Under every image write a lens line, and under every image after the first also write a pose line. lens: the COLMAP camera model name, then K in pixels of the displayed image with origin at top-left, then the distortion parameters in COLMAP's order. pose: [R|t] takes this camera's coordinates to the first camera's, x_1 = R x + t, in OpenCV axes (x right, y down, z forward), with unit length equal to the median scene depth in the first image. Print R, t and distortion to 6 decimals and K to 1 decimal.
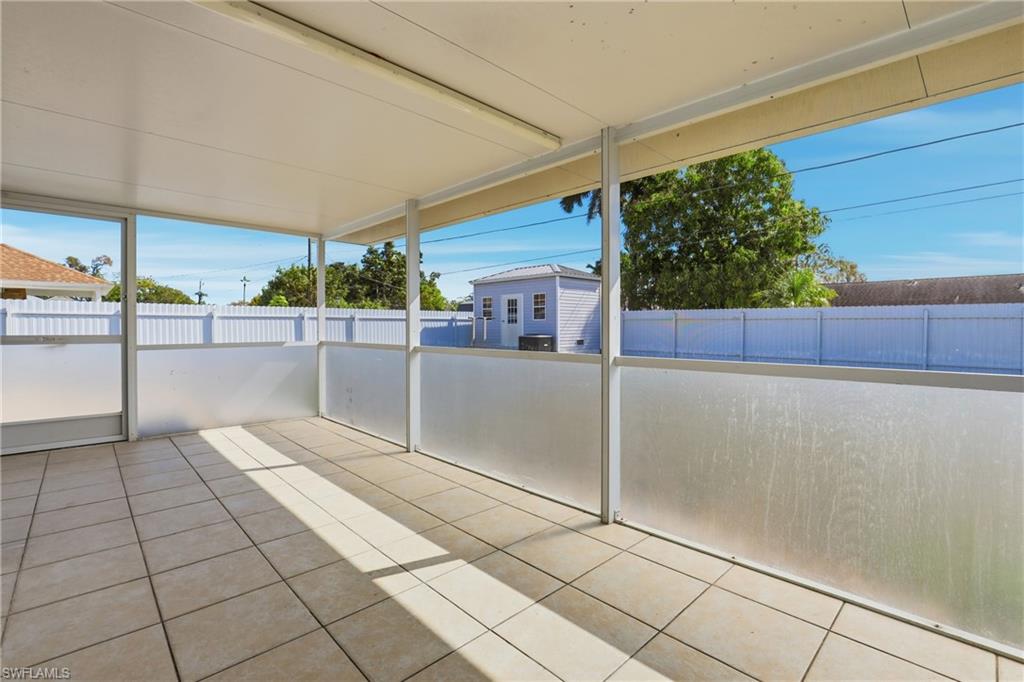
lens RADIAL K [[454.9, 0, 511.4], [0, 454.9, 345.4], [0, 0, 1]] dist [0.000781, -0.000542]
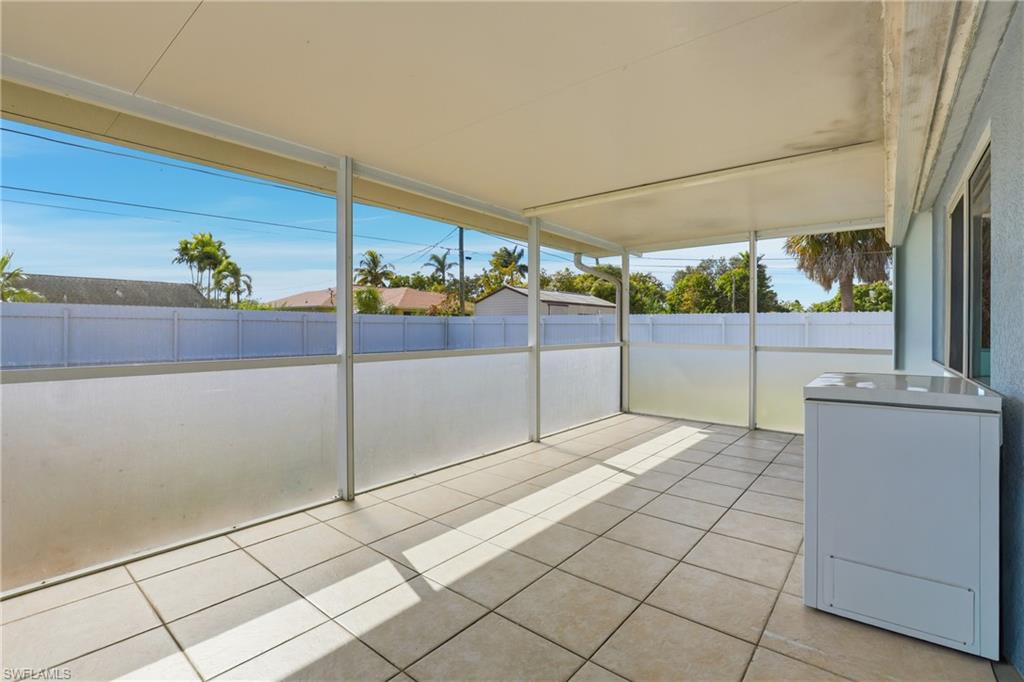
lens RADIAL K [[454.9, 0, 511.5], [0, 454.9, 335.6], [0, 0, 1]] dist [0.000781, -0.000542]
pose [[-0.118088, -0.008335, 0.992968, -1.606936], [0.024798, 0.999628, 0.011340, -0.045484], [-0.992693, 0.025962, -0.117837, 1.363416]]
